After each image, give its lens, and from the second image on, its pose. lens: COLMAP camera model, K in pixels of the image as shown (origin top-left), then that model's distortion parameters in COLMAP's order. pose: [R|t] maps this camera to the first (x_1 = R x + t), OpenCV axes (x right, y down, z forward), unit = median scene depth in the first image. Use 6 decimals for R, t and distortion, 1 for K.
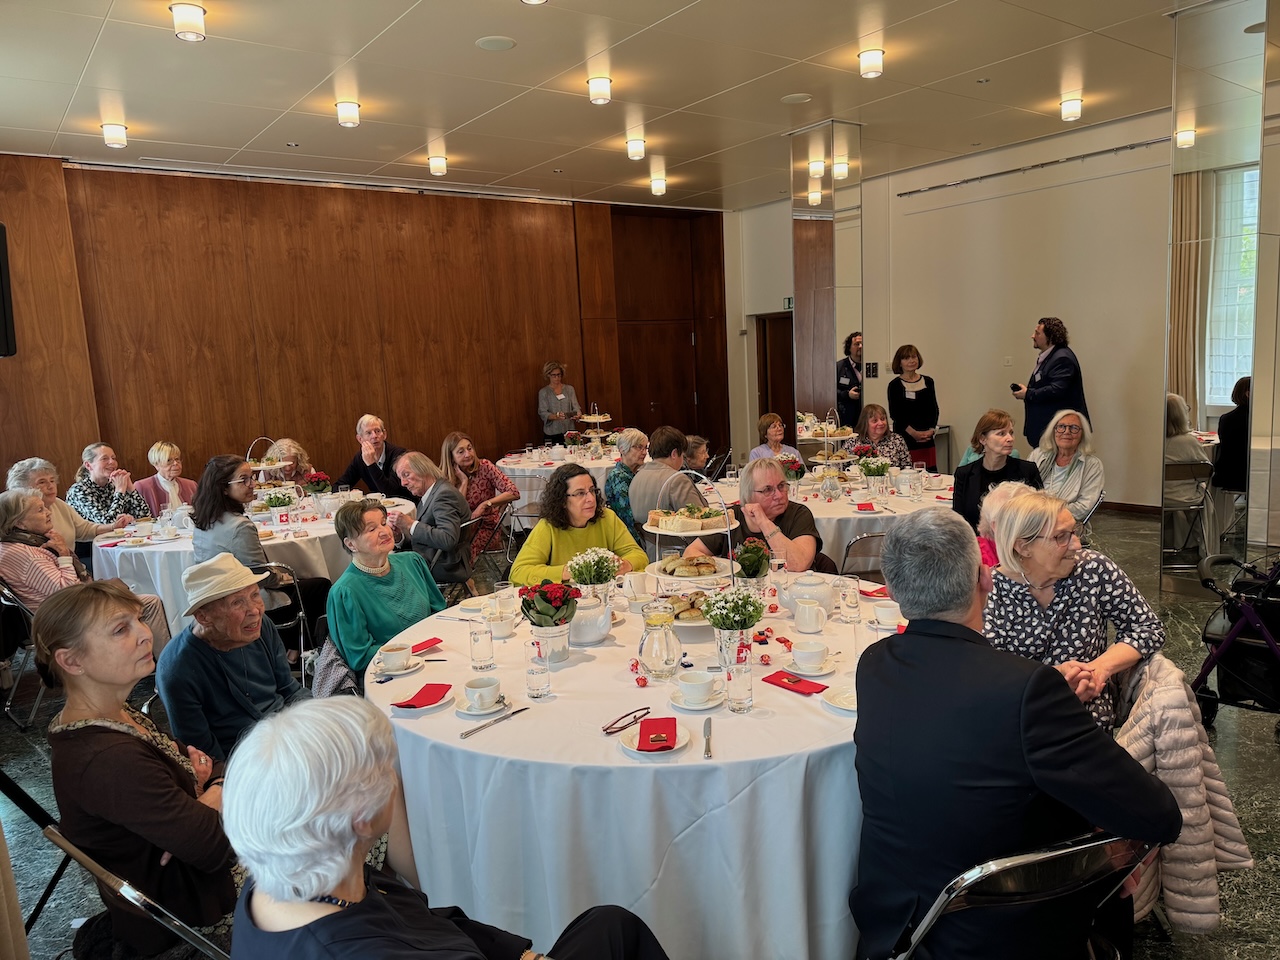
lens RADIAL K [[887.6, 0, 641.2], [0, 887.6, 479.4], [0, 0, 1]] dist [0.055648, -0.076436]
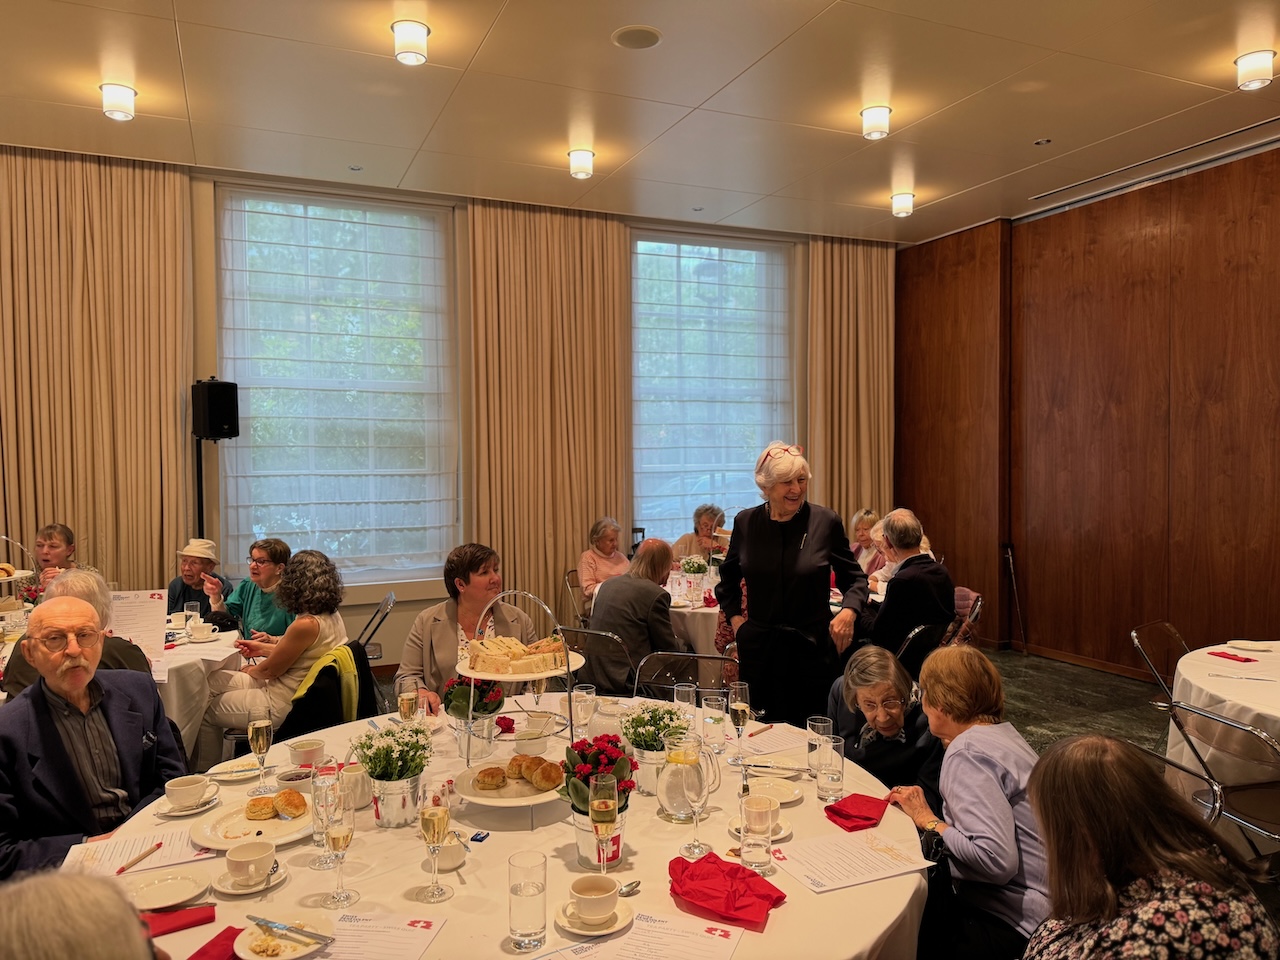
lens RADIAL K [[887.6, 0, 631.2], [0, 887.6, 479.2], [0, 0, 1]] dist [0.055648, -0.076436]
pose [[-0.246667, 0.081410, -0.965675, 0.383721], [-0.109389, 0.987758, 0.111213, -0.117431], [0.962907, 0.133066, -0.234742, 0.747264]]
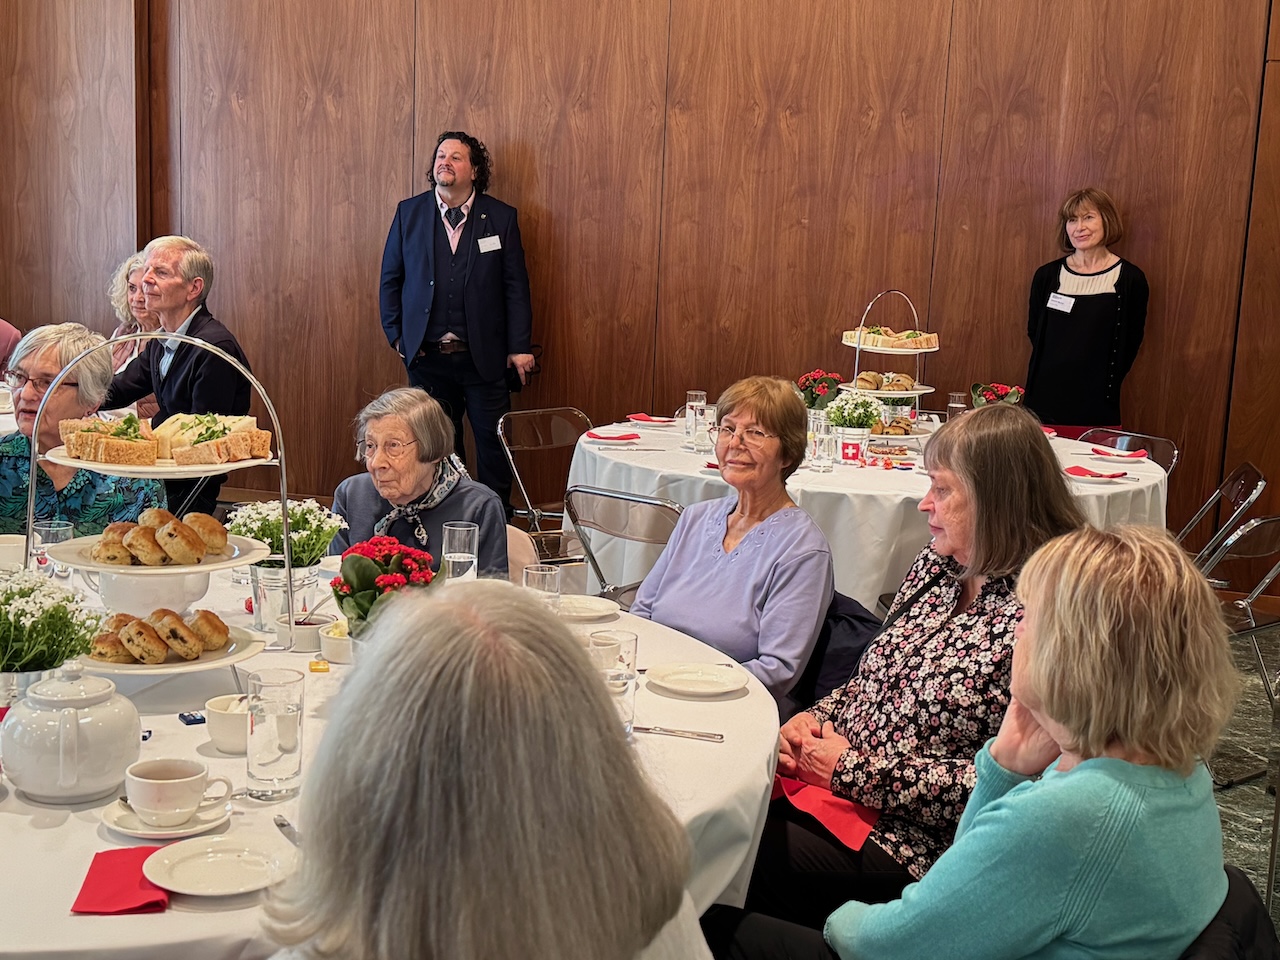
lens RADIAL K [[1716.3, 0, 637.5], [0, 1716.3, 476.9], [0, 0, 1]] dist [0.172356, 0.000000]
pose [[0.565896, 0.200610, -0.799698, 0.436832], [-0.180938, 0.976519, 0.116928, -0.078940], [0.804377, 0.078527, 0.588906, 0.546002]]
